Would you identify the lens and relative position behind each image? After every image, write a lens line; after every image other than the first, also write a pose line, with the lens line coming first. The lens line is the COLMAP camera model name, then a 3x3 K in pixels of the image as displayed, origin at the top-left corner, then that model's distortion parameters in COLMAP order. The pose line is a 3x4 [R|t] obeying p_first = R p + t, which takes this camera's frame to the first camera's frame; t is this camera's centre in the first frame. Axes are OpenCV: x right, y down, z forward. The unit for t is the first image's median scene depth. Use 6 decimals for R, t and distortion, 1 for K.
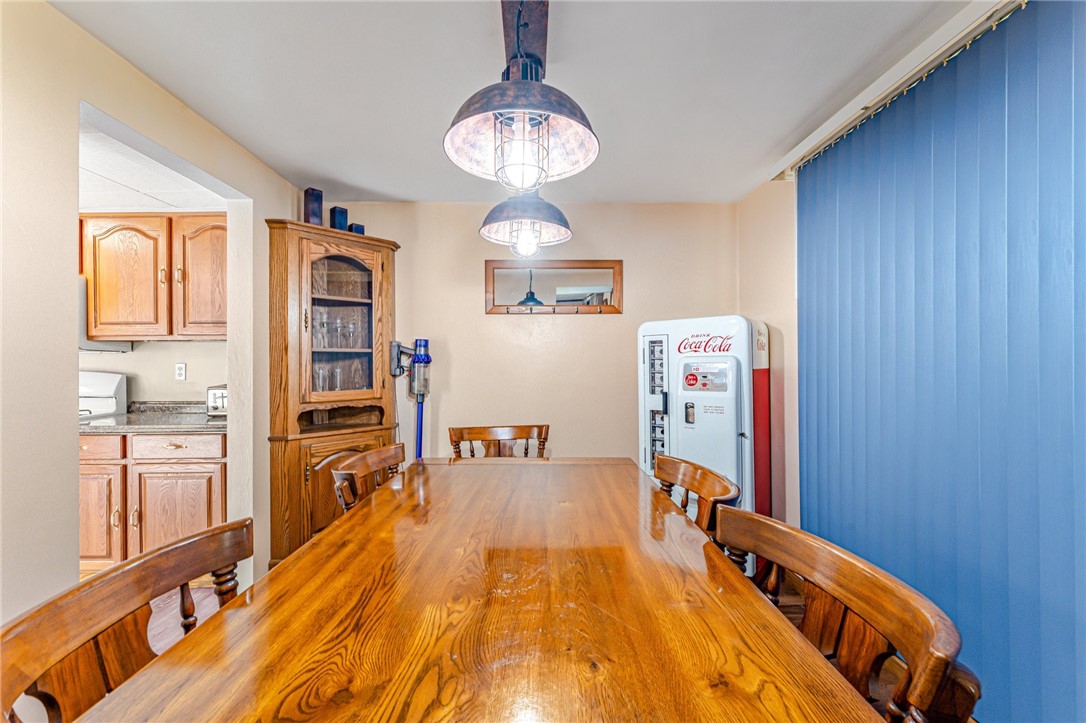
lens RADIAL K [[436.7, 0, 541.1], [0, 436.7, 357.7], [0, 0, 1]] dist [-0.005784, 0.001009]
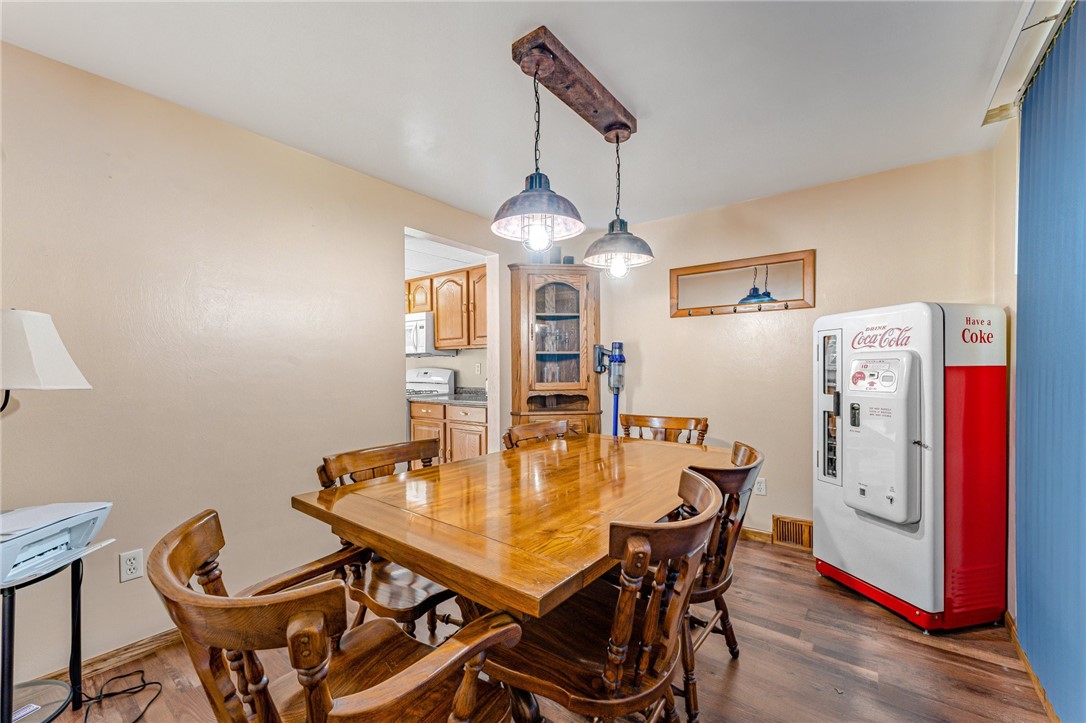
lens RADIAL K [[436.7, 0, 539.6], [0, 436.7, 371.9], [0, 0, 1]] dist [-0.005784, 0.001009]
pose [[0.789176, 0.008025, -0.614115, 0.330728], [0.008951, 0.999658, 0.024566, 0.008654], [0.614102, -0.024884, 0.788834, -0.099106]]
